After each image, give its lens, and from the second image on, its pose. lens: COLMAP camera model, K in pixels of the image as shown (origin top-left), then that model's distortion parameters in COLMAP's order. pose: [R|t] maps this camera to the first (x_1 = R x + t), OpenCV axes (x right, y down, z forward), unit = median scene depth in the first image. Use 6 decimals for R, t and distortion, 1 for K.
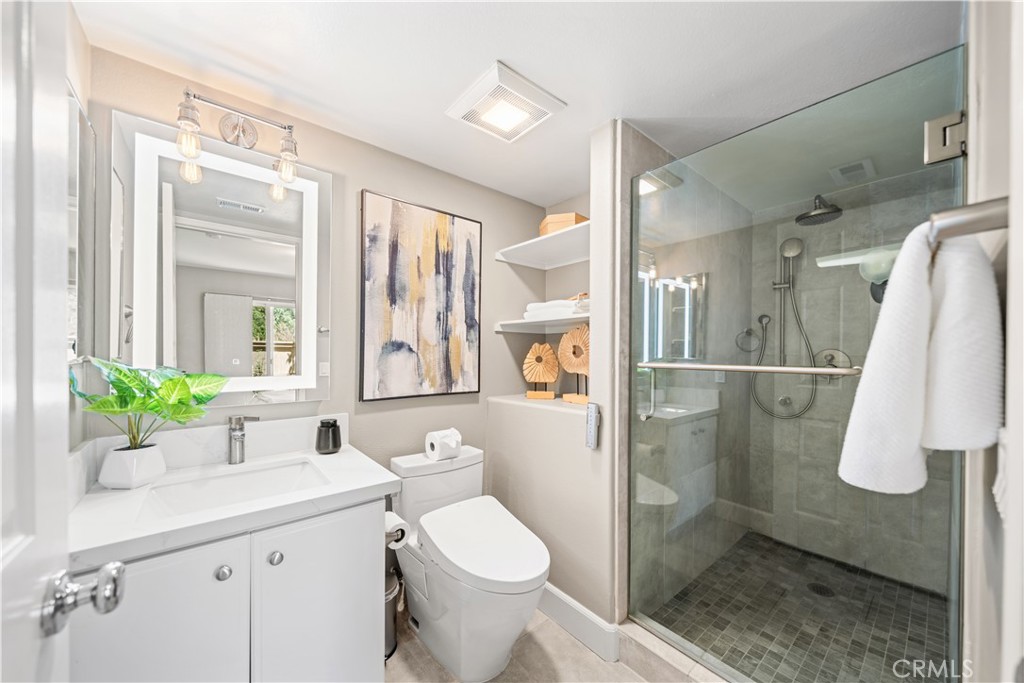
lens RADIAL K [[350.5, 0, 516.2], [0, 350.5, 351.4], [0, 0, 1]] dist [-0.005859, -0.000276]
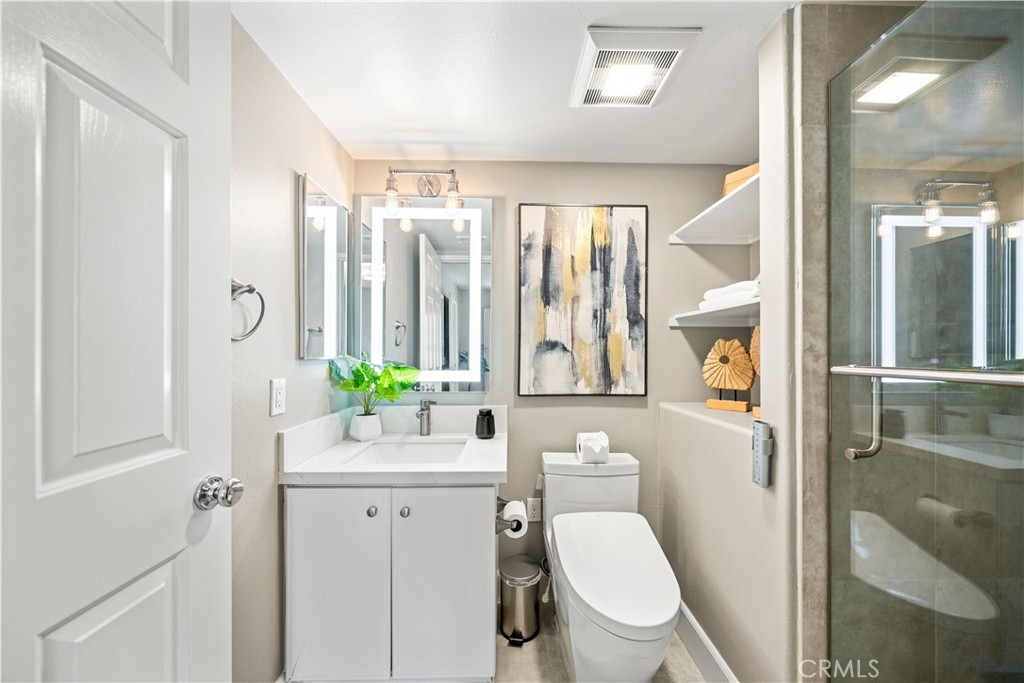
lens RADIAL K [[350.5, 0, 515.9], [0, 350.5, 347.1], [0, 0, 1]] dist [-0.005859, -0.000276]
pose [[0.793167, -0.010880, -0.608907, 0.237348], [0.004661, 0.999920, -0.011795, 0.002103], [0.608987, 0.006517, 0.793154, 0.125120]]
